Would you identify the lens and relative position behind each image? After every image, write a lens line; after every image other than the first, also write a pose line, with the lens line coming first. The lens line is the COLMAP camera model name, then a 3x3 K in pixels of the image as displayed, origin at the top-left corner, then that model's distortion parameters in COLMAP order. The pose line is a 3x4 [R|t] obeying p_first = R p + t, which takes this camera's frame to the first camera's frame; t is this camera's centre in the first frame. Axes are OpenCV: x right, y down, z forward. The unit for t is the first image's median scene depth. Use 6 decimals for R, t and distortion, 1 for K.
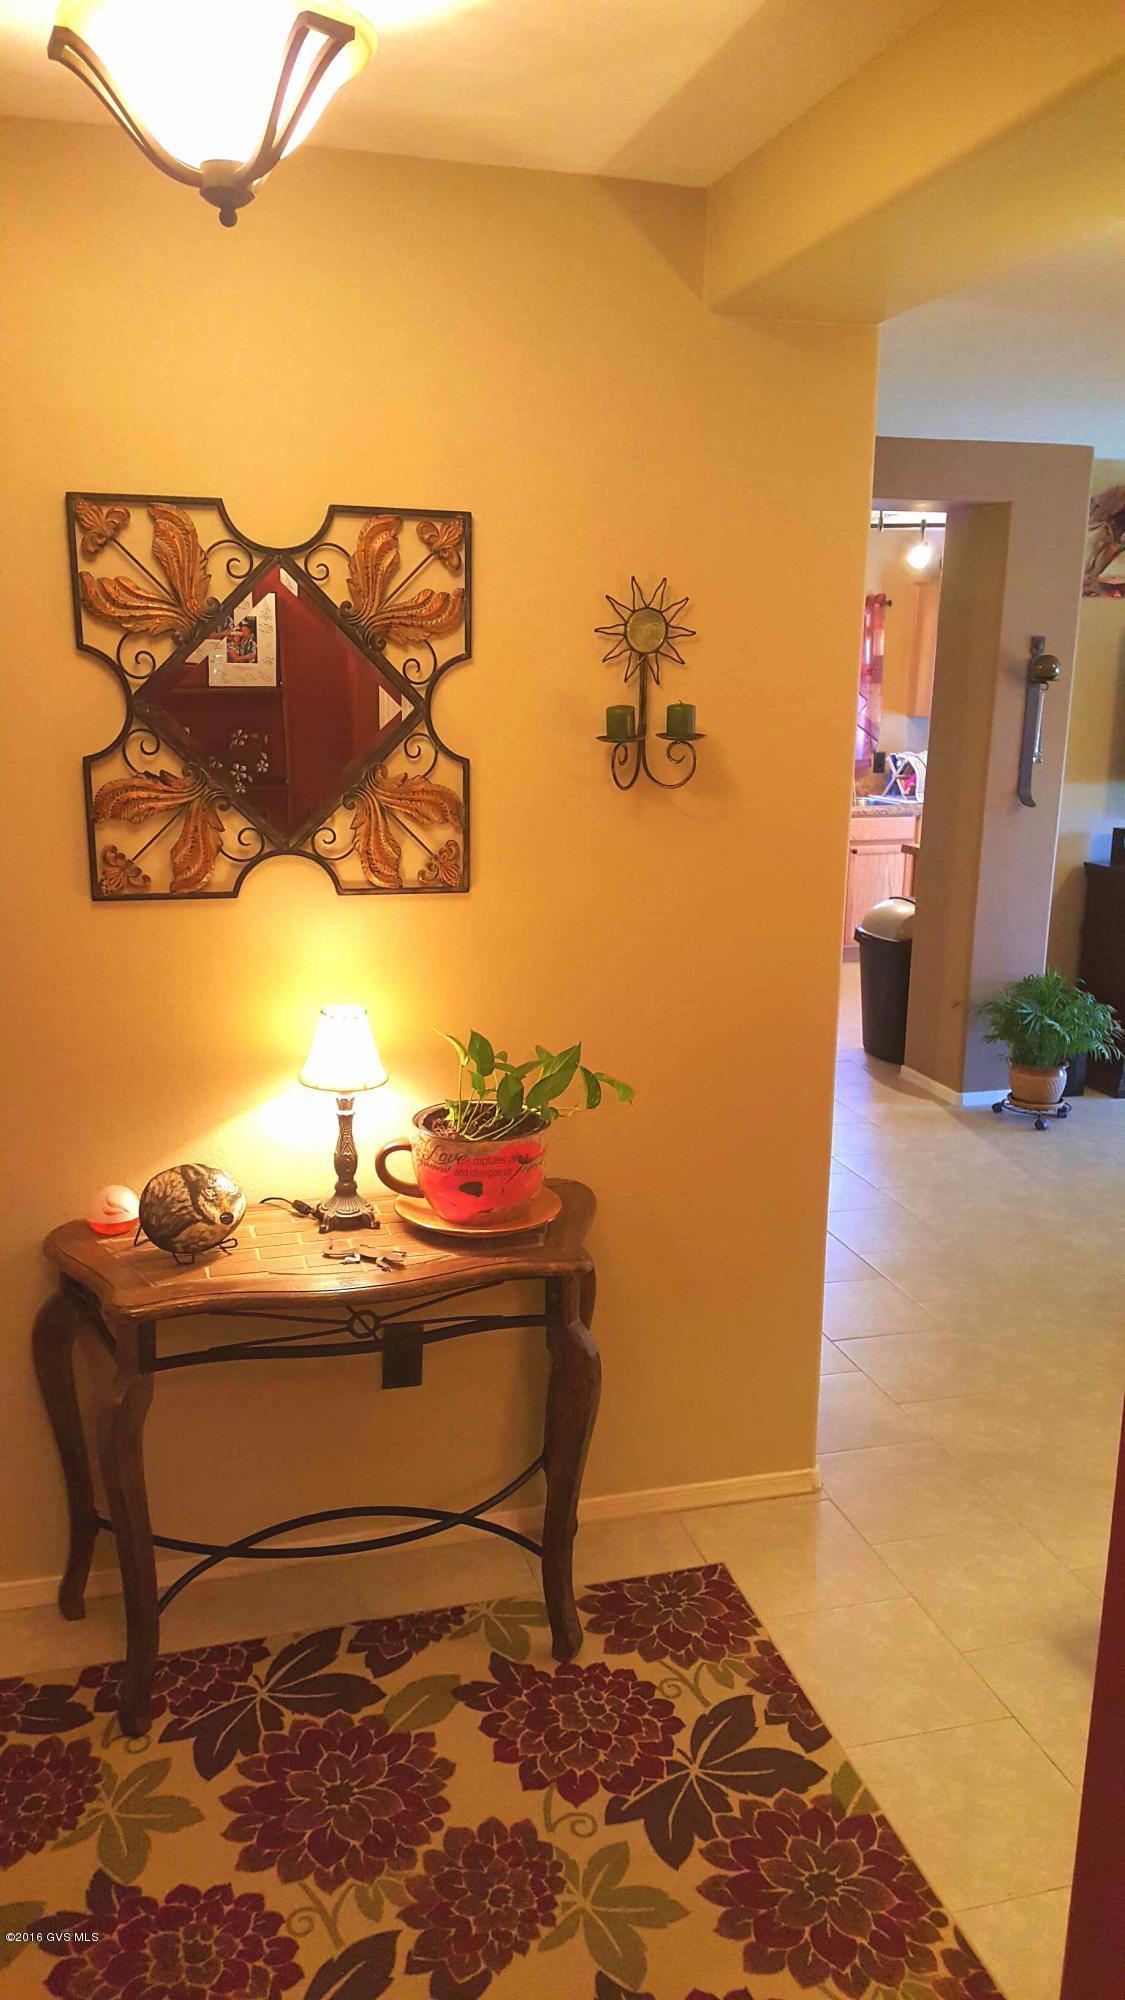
lens RADIAL K [[1462.4, 0, 562.5], [0, 1462.4, 1000.0], [0, 0, 1]] dist [0.170209, -0.268270]
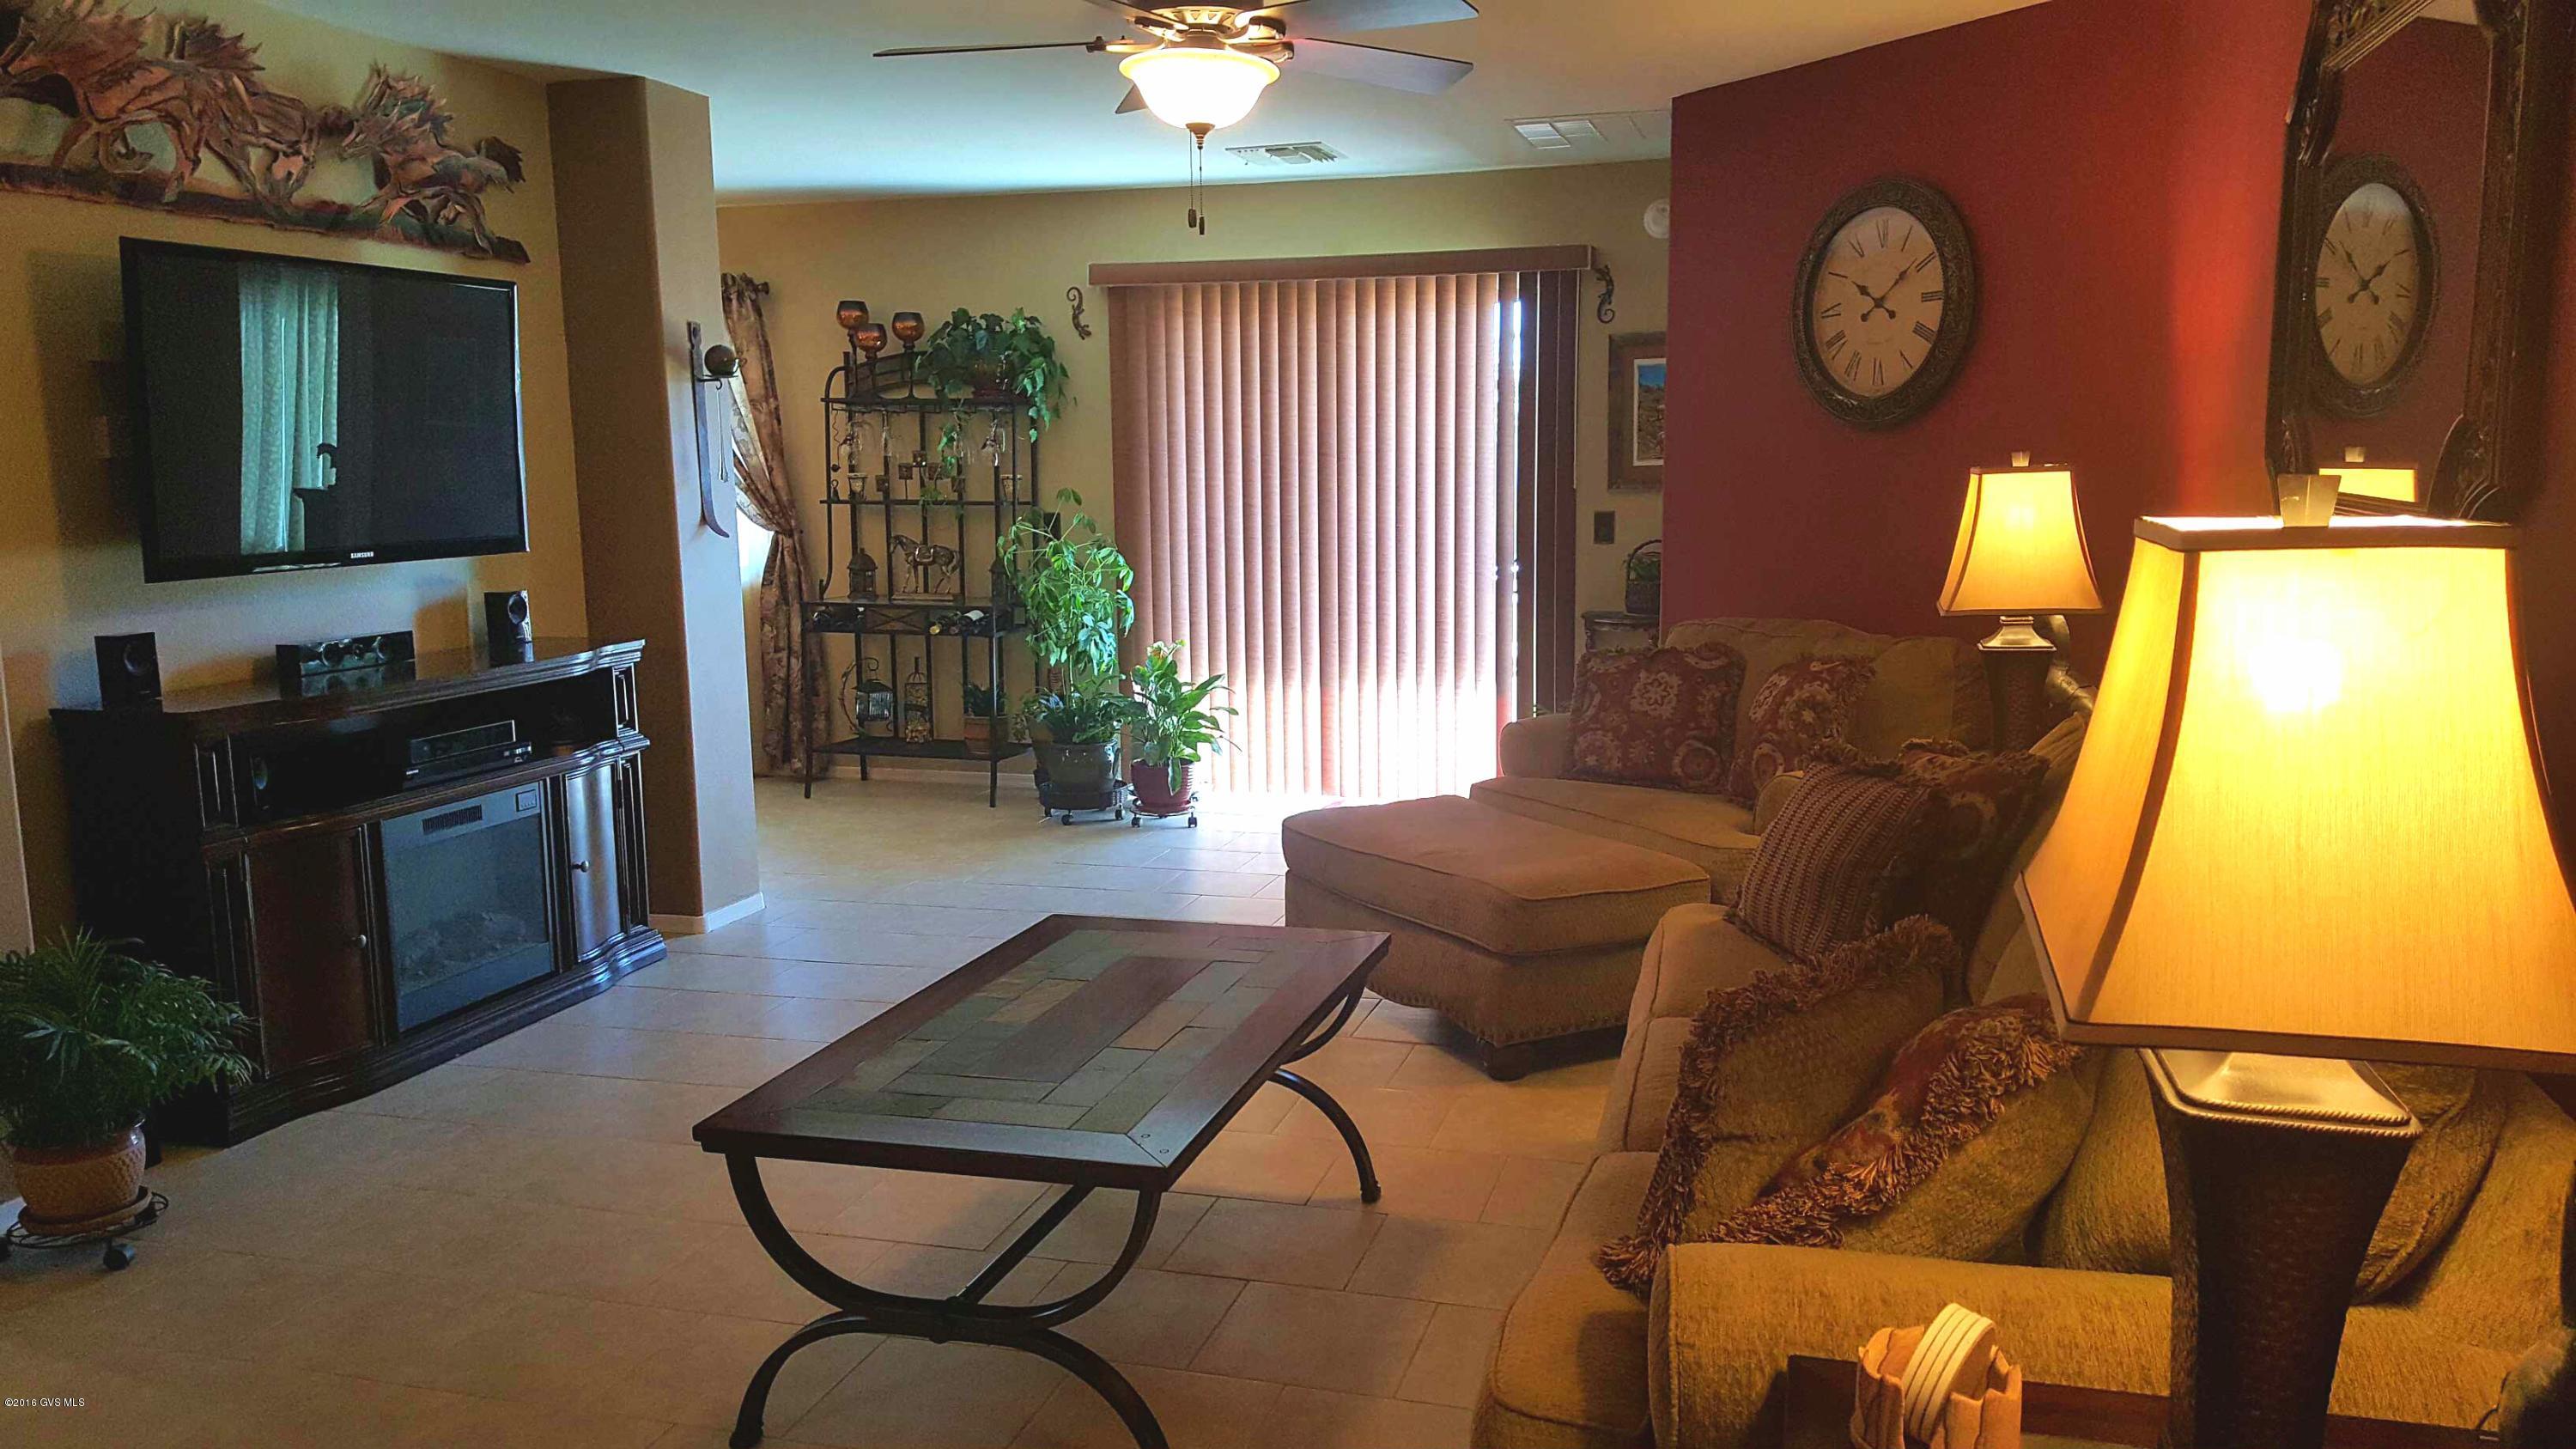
lens RADIAL K [[1879.8, 0, 1288.3], [0, 1879.8, 735.7], [0, 0, 1]] dist [0.166928, -0.230536]
pose [[0.533412, -0.144202, 0.833473, 0.029584], [0.199559, 0.979000, 0.041665, -0.029043], [-0.821978, 0.144102, 0.550987, 0.313402]]
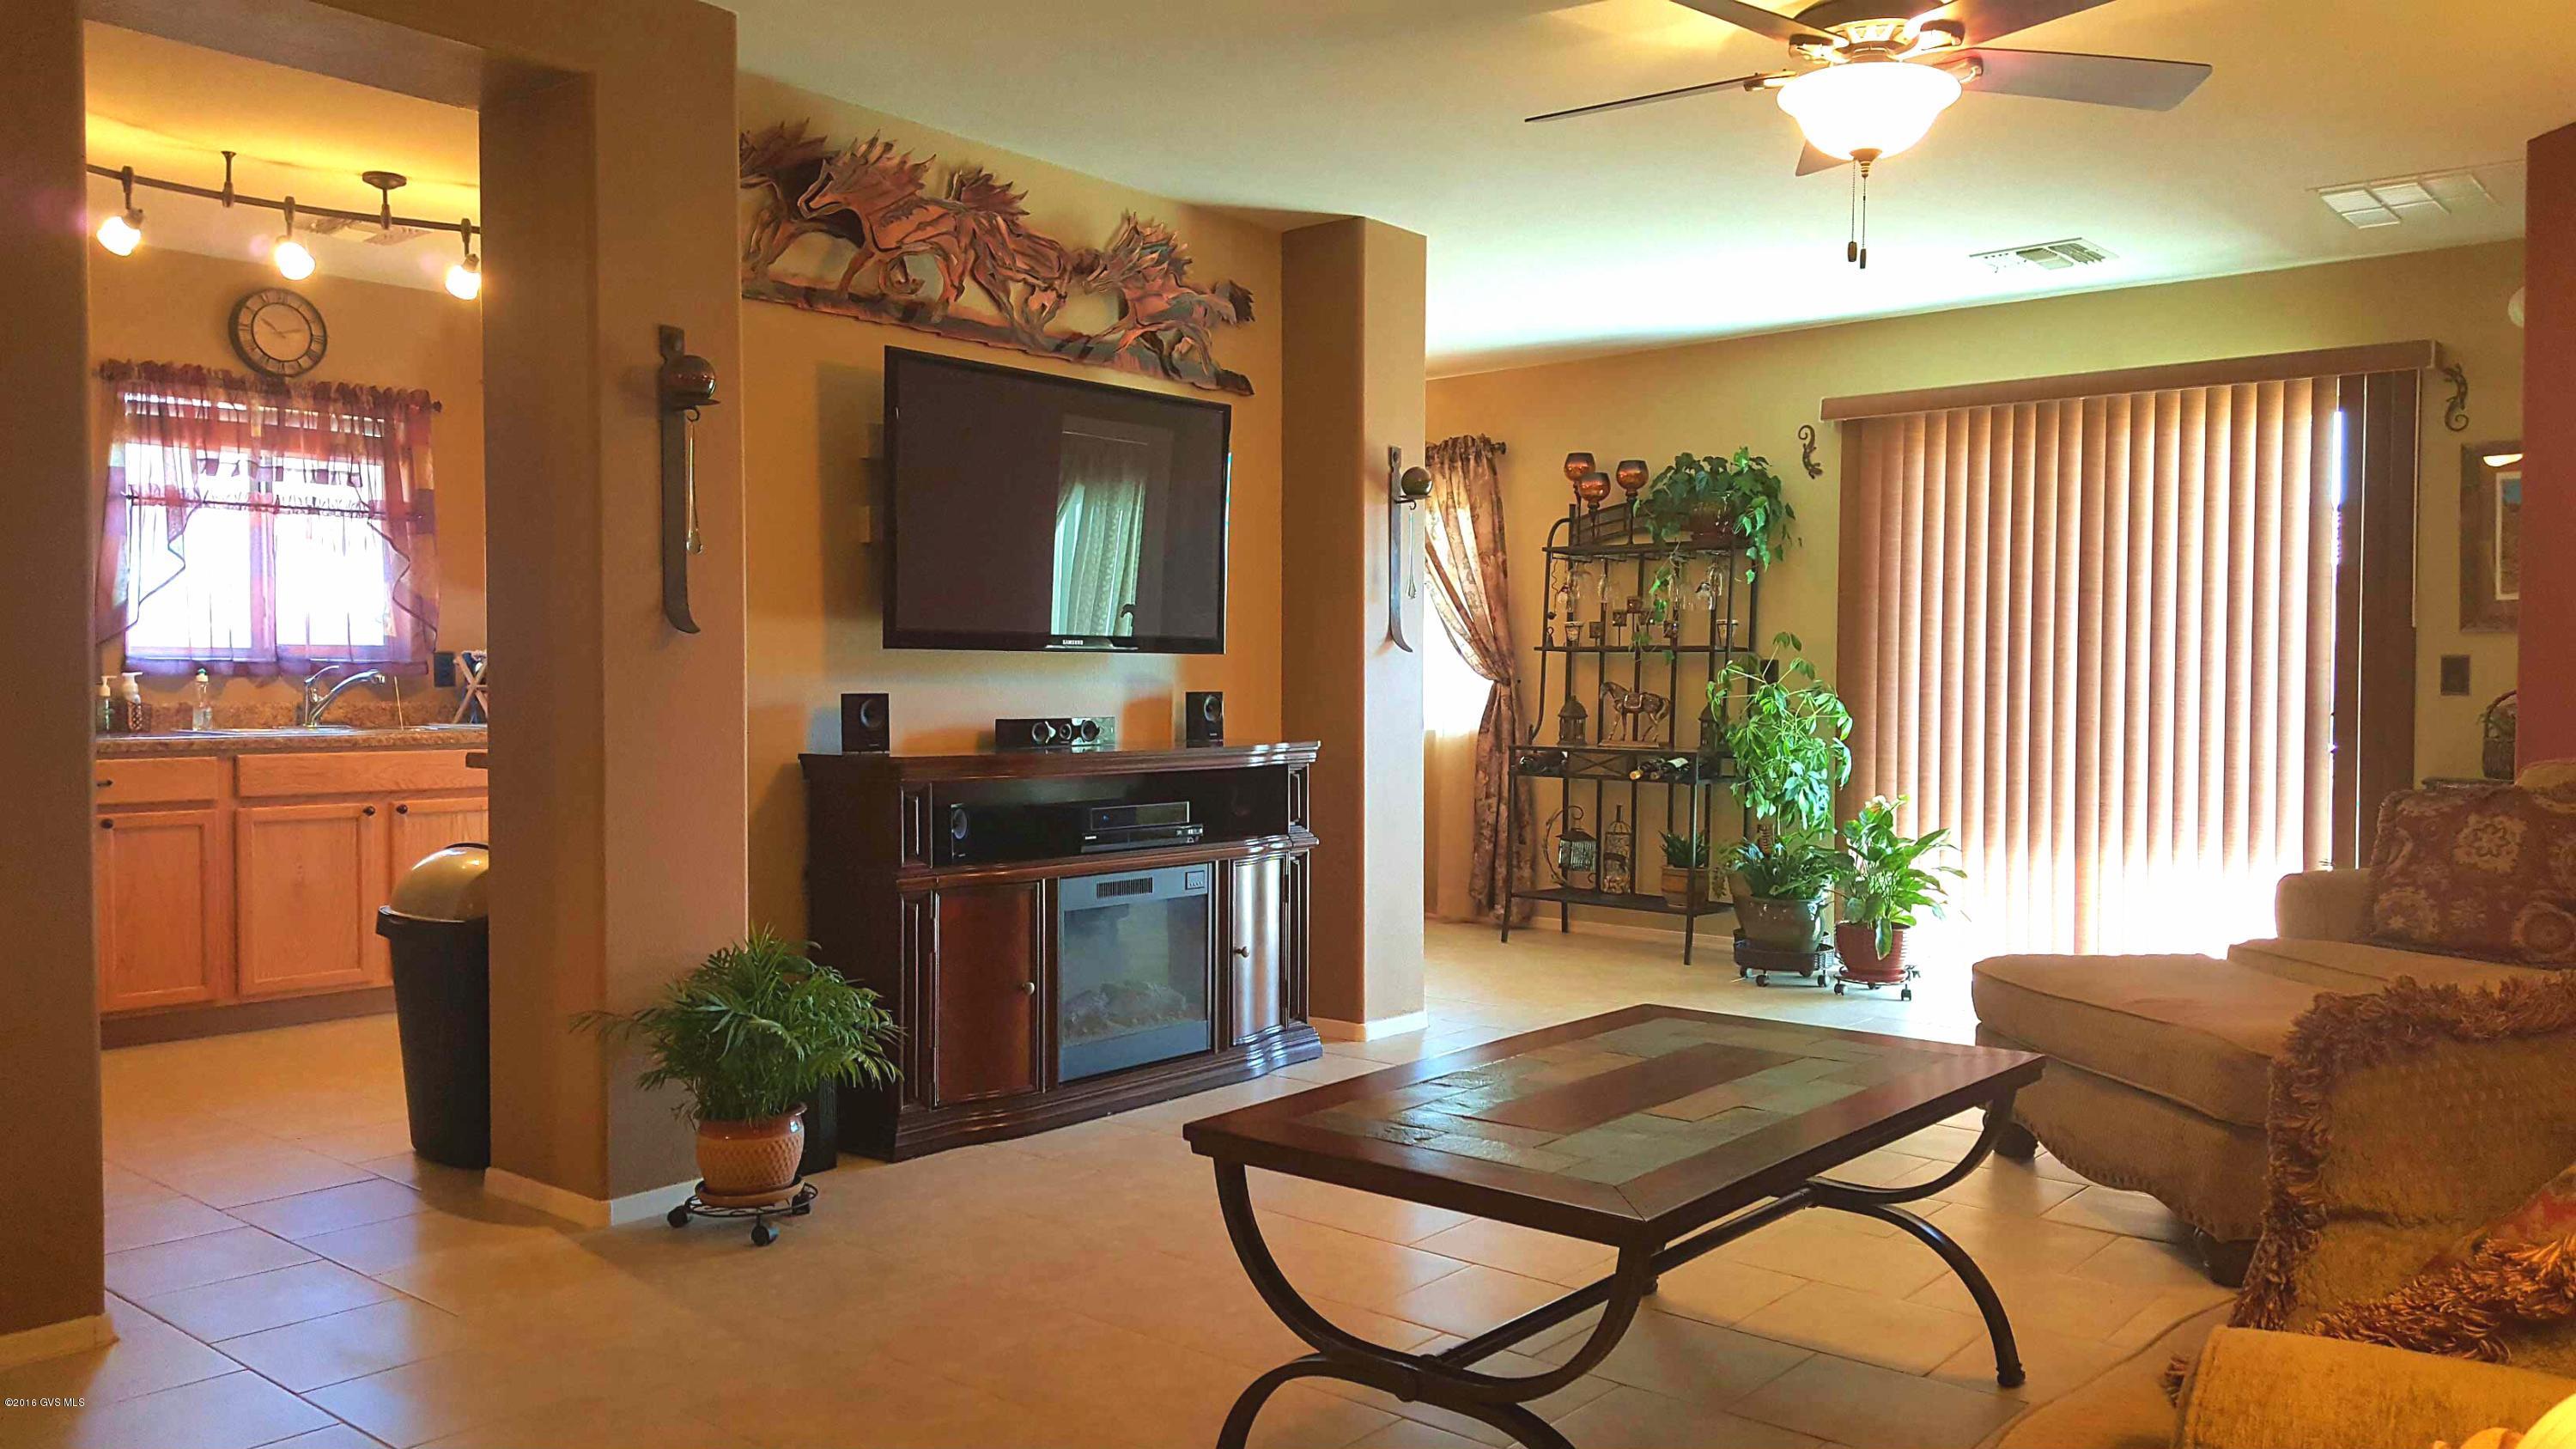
lens RADIAL K [[1883.8, 0, 1308.6], [0, 1883.8, 754.0], [0, 0, 1]] dist [0.170209, -0.268270]
pose [[0.824753, -0.032048, 0.564584, 0.102976], [0.129843, 0.982451, -0.133910, 0.032717], [-0.550384, 0.183750, 0.814440, 0.308867]]
